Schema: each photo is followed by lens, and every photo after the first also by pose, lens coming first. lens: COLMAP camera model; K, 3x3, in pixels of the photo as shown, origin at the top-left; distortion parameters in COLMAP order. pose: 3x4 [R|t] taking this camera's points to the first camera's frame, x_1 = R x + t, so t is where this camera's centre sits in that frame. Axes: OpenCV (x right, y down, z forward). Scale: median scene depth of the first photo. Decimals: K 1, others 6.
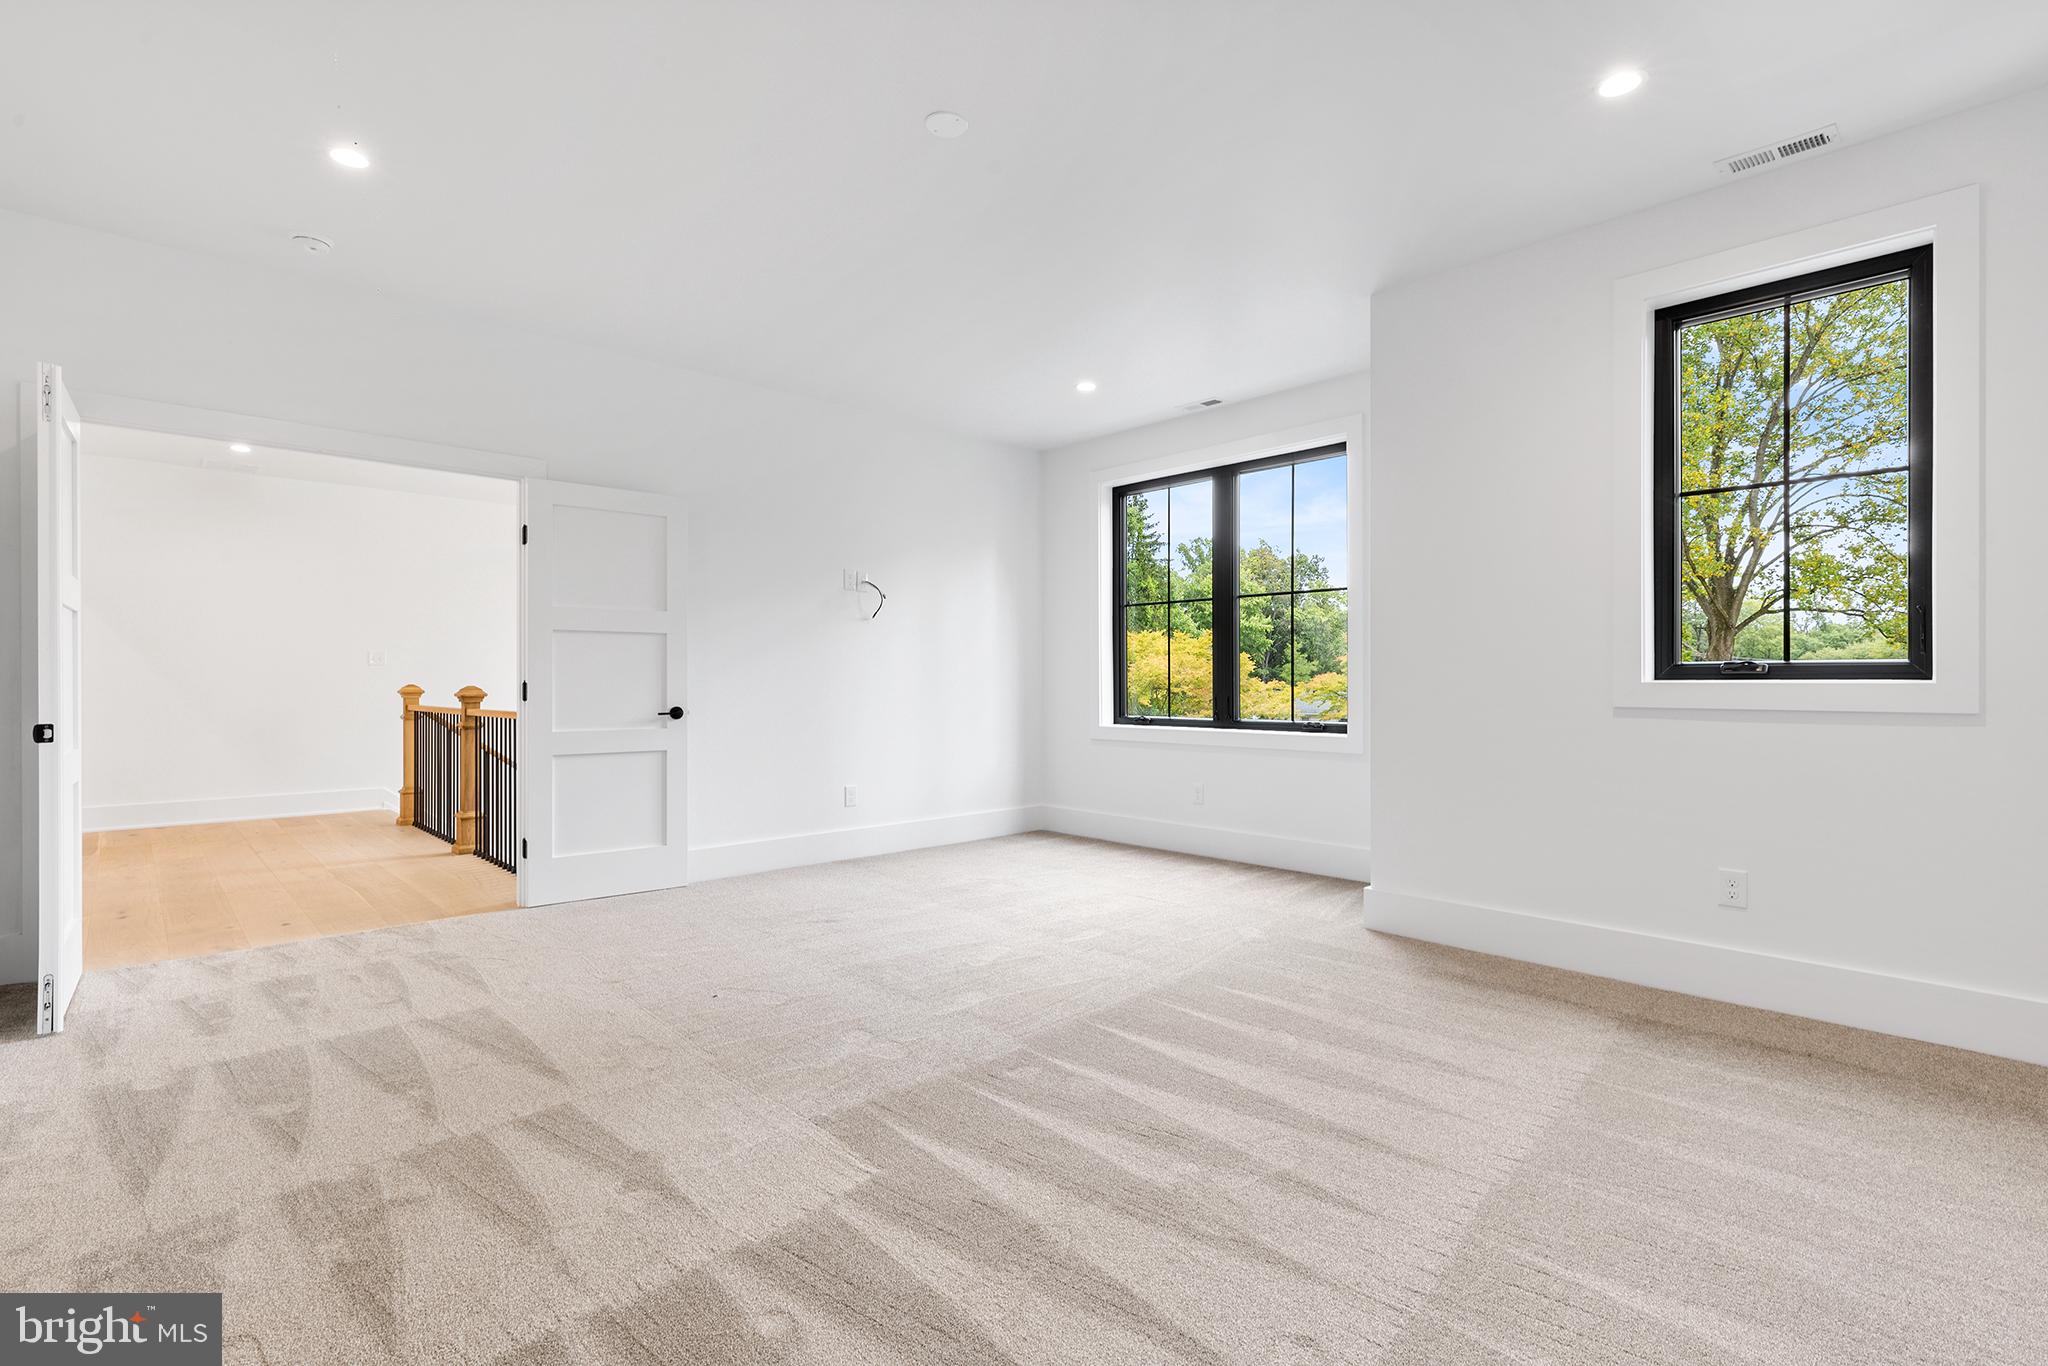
lens RADIAL K [[924.4, 0, 1024.0], [0, 924.4, 683.0], [0, 0, 1]] dist [0.003333, 0.000298]
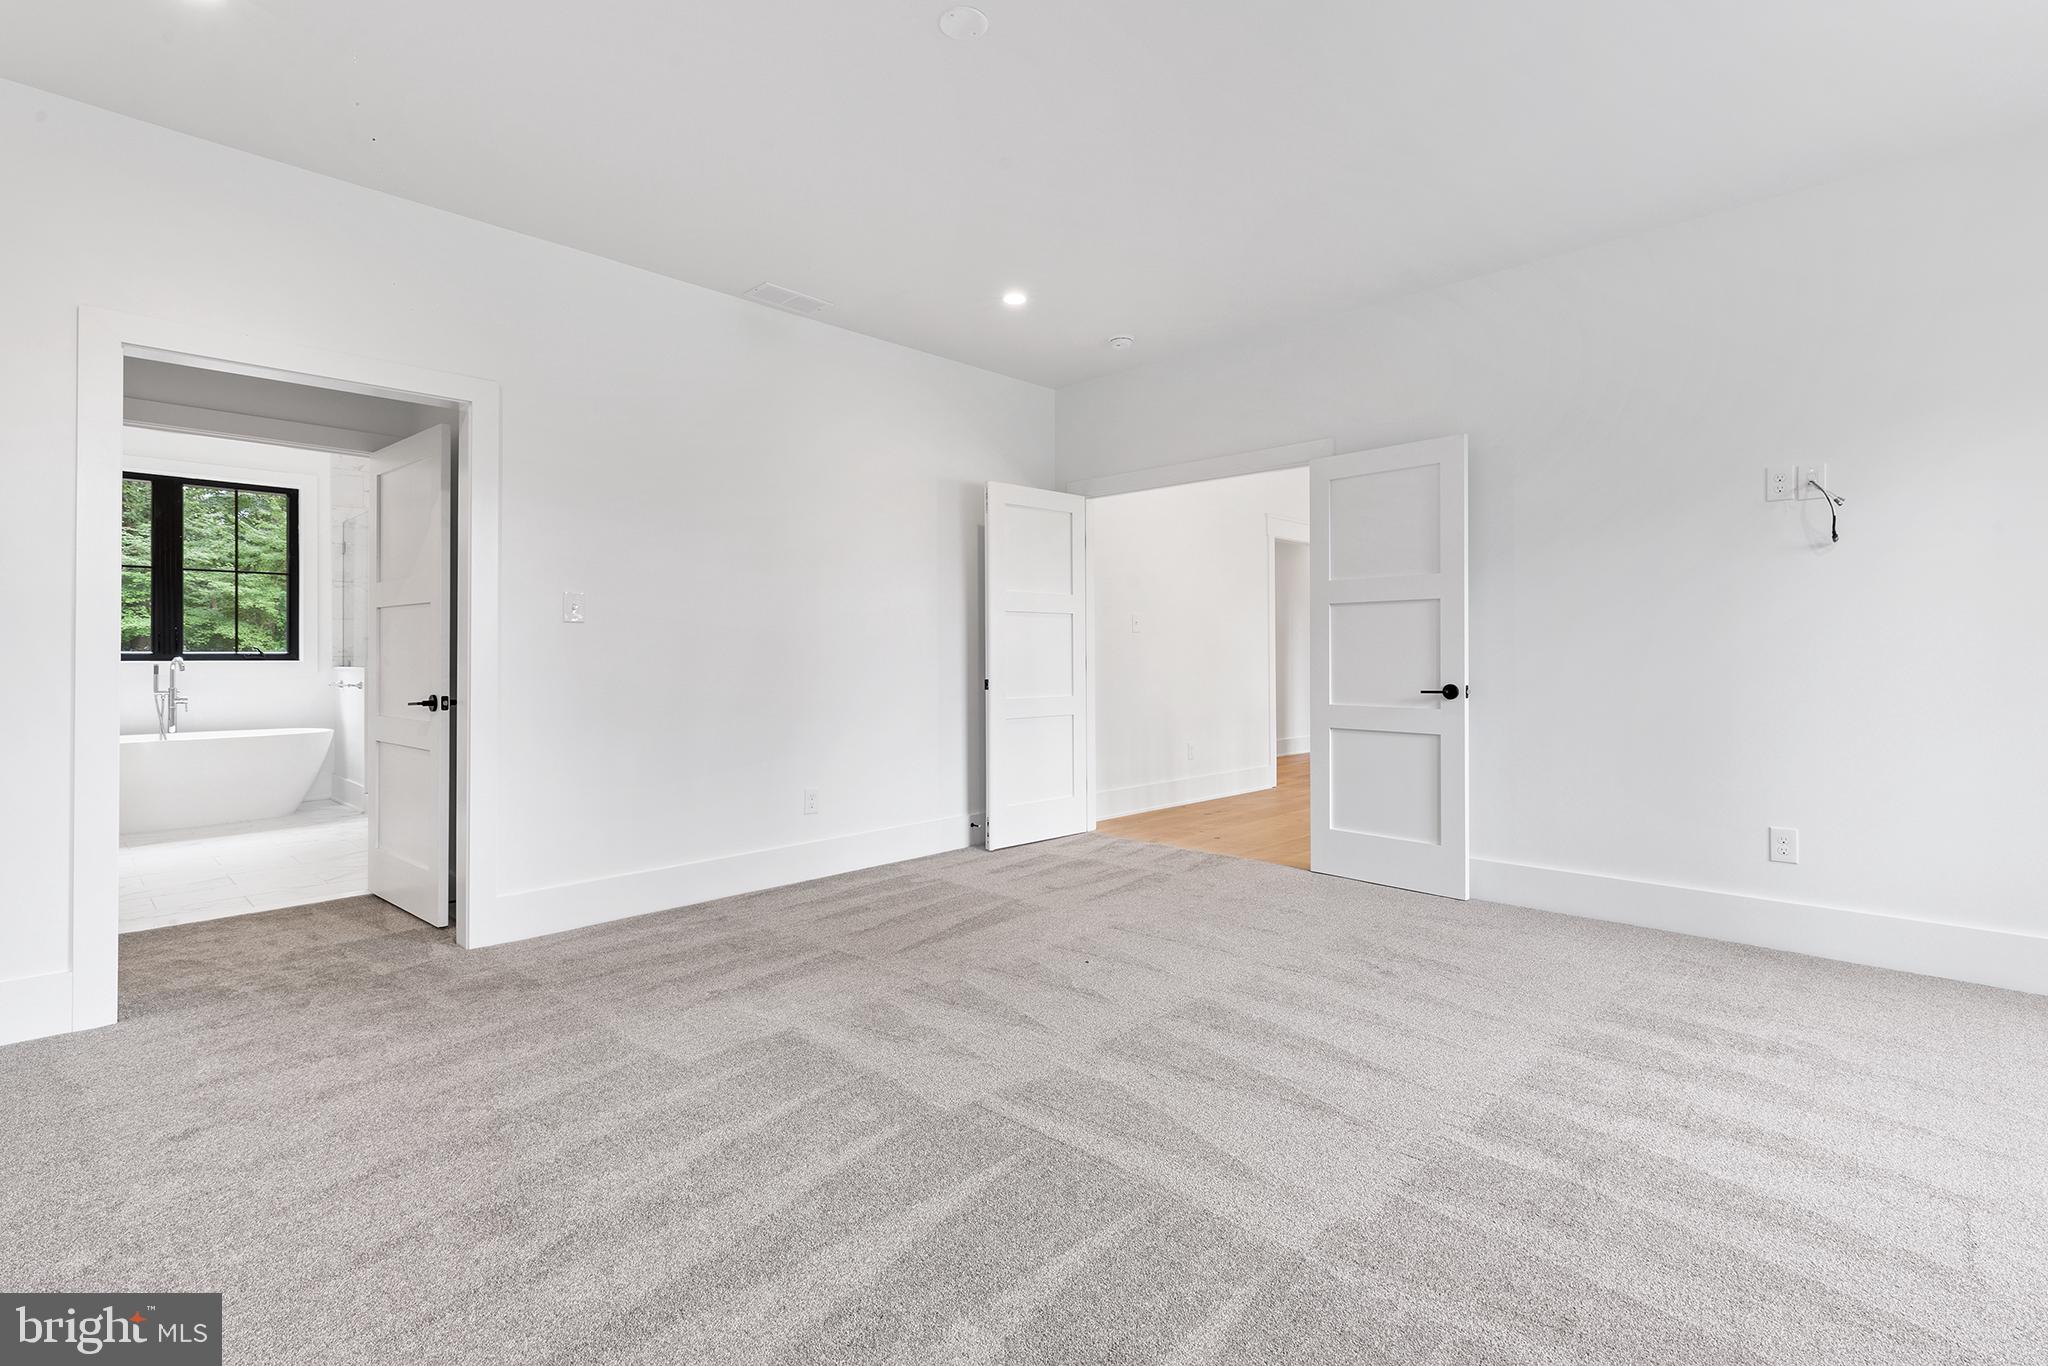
lens RADIAL K [[919.5, 0, 1027.7], [0, 919.5, 649.7], [0, 0, 1]] dist [0.011366, 0.000121]
pose [[0.079080, -0.007967, -0.996836, 0.441130], [0.000723, 0.999968, -0.007935, 0.000341], [0.996868, -0.000093, 0.079083, 0.553707]]
